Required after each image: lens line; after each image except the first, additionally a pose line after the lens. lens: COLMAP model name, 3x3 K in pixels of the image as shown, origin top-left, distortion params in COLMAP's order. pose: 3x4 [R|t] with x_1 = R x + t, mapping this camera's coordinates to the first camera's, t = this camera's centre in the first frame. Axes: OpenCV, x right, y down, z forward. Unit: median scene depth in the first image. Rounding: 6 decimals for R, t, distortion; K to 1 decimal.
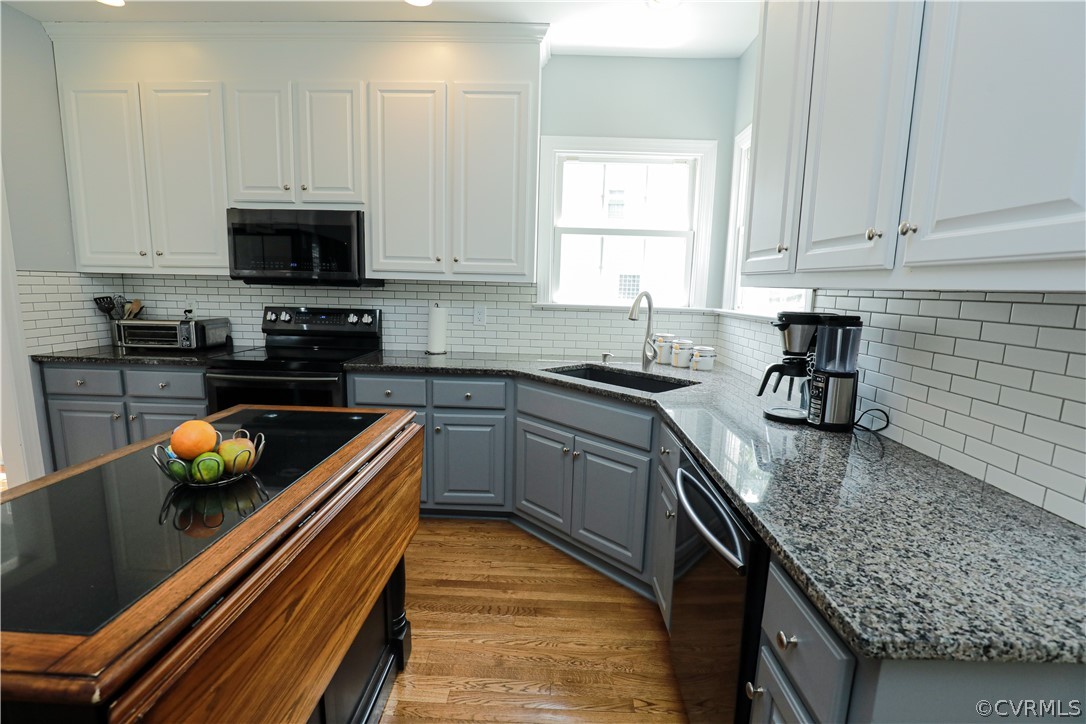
lens RADIAL K [[498.4, 0, 539.3], [0, 498.4, 364.1], [0, 0, 1]] dist [-0.029567, 0.003934]
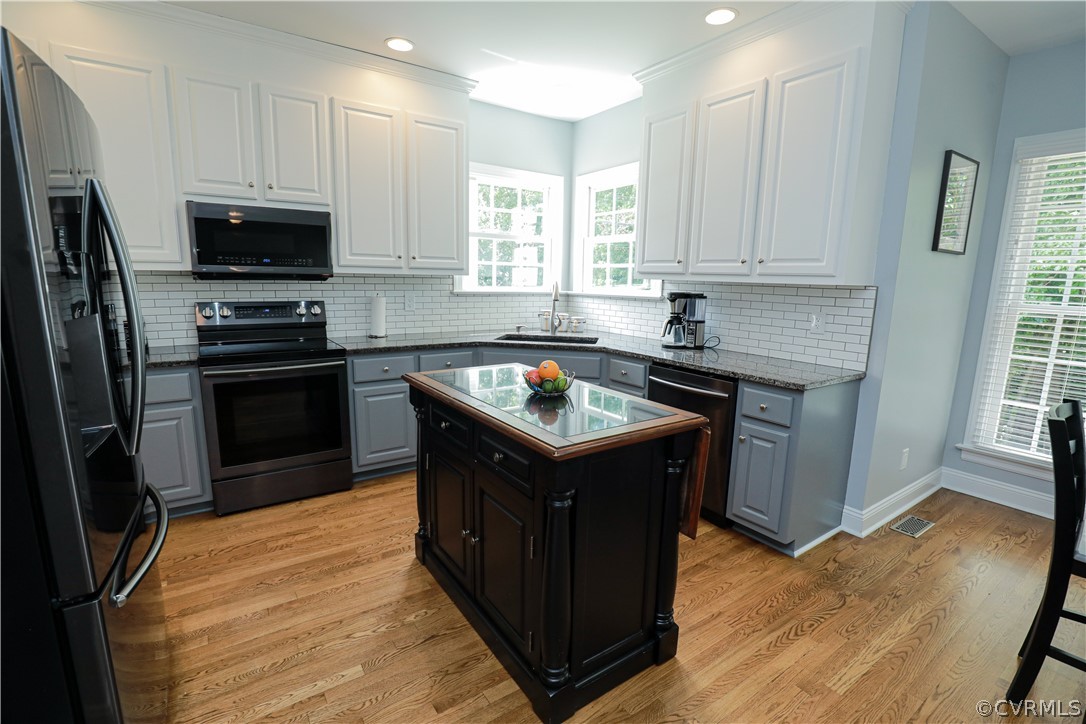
lens RADIAL K [[498.4, 0, 546.3], [0, 498.4, 363.4], [0, 0, 1]] dist [-0.029567, 0.003934]
pose [[0.808082, -0.110856, 0.578546, -0.665765], [0.090931, 0.993836, 0.063422, 0.001789], [-0.582010, 0.001357, 0.813180, -0.191889]]
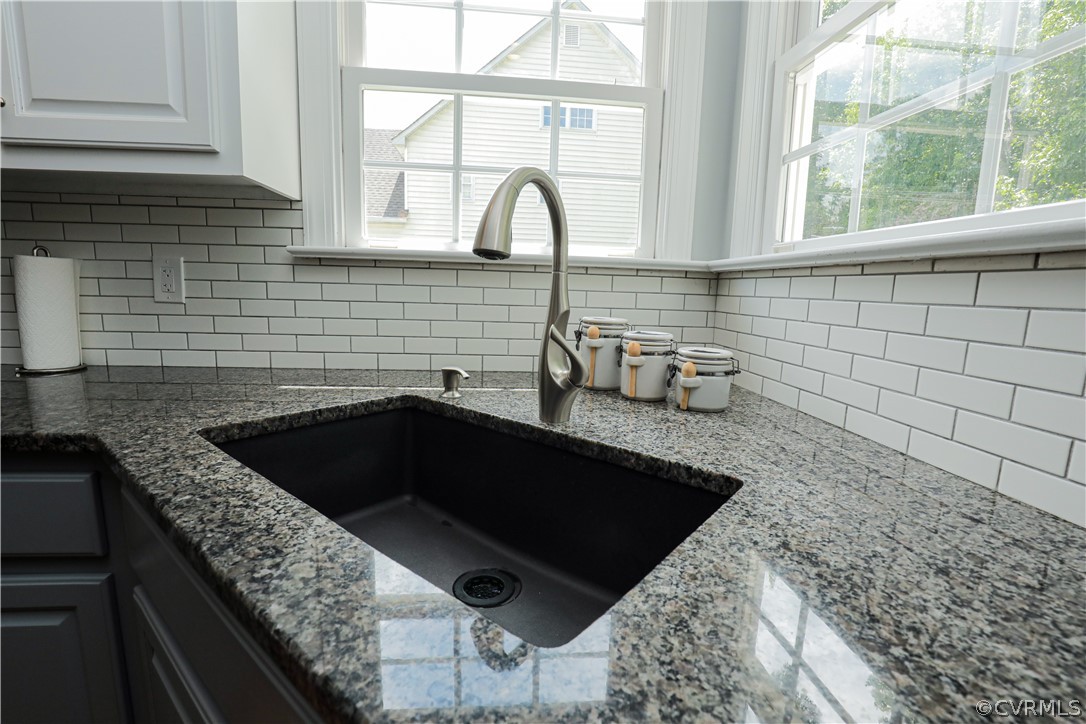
lens RADIAL K [[498.4, 0, 542.9], [0, 498.4, 364.0], [0, 0, 1]] dist [-0.029567, 0.003934]
pose [[0.992601, -0.016811, 0.120249, 0.167853], [0.016350, 0.999855, 0.004820, -0.027247], [-0.120313, -0.002818, 0.992732, 0.657529]]
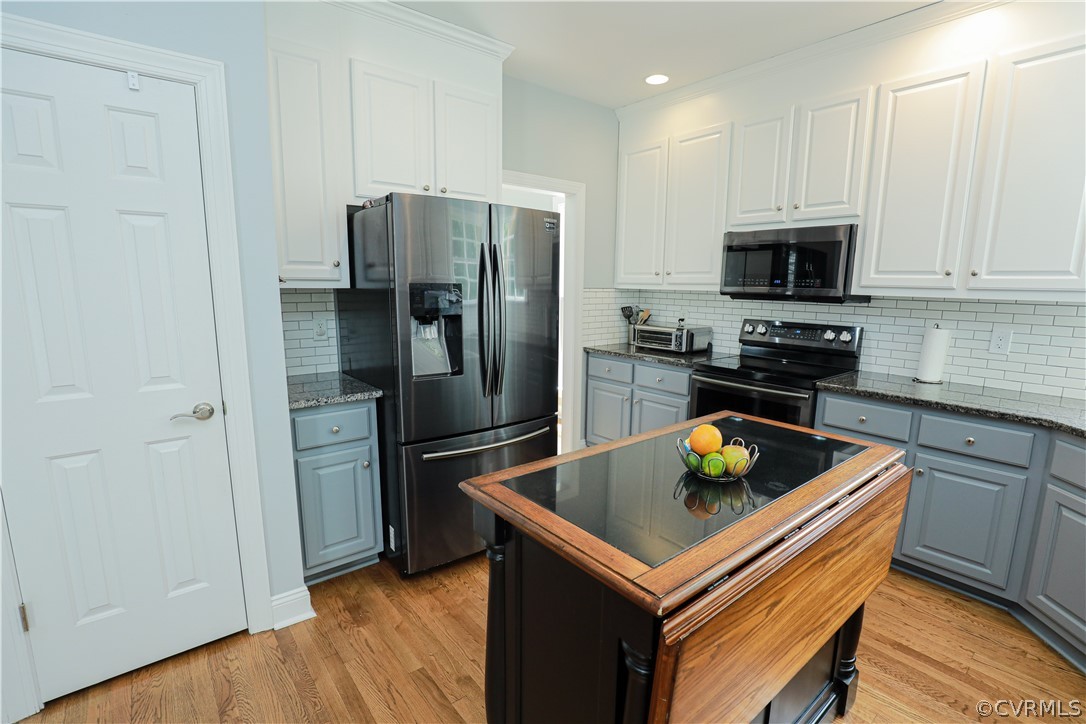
lens RADIAL K [[498.4, 0, 548.9], [0, 498.4, 365.2], [0, 0, 1]] dist [-0.029567, 0.003934]
pose [[0.658890, 0.106202, -0.744705, -0.015085], [-0.112927, 0.992730, 0.041658, -0.014420], [0.743715, 0.056650, 0.666092, -0.050533]]
